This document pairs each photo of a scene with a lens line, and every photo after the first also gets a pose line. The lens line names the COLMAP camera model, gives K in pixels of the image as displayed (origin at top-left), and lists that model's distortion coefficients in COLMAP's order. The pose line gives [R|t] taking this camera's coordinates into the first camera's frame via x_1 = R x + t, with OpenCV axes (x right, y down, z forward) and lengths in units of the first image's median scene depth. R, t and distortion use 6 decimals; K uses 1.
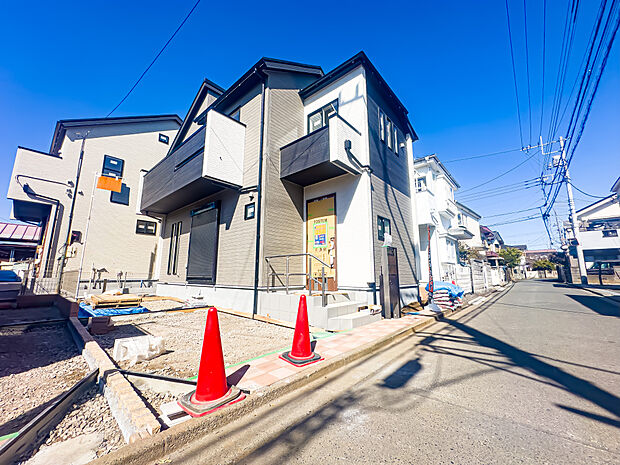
lens RADIAL K [[247.4, 0, 309.2], [0, 247.4, 231.3], [0, 0, 1]] dist [-0.000824, 0.000120]
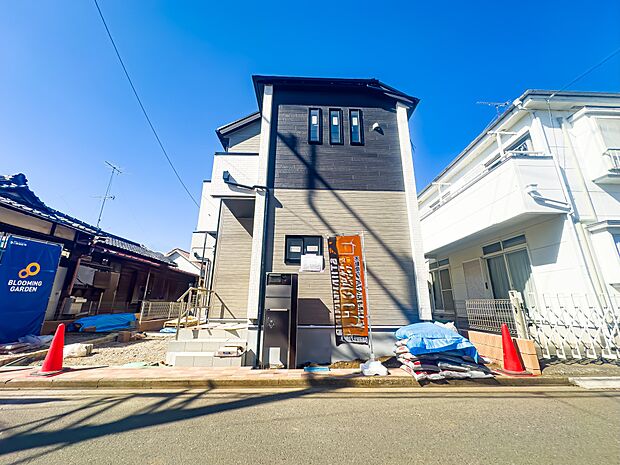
lens RADIAL K [[247.4, 0, 309.2], [0, 247.4, 231.3], [0, 0, 1]] dist [-0.000824, 0.000120]
pose [[0.680062, -0.202618, -0.704600, 0.842684], [0.118814, 0.978807, -0.166794, 0.064660], [0.723463, 0.029714, 0.689724, 0.444960]]
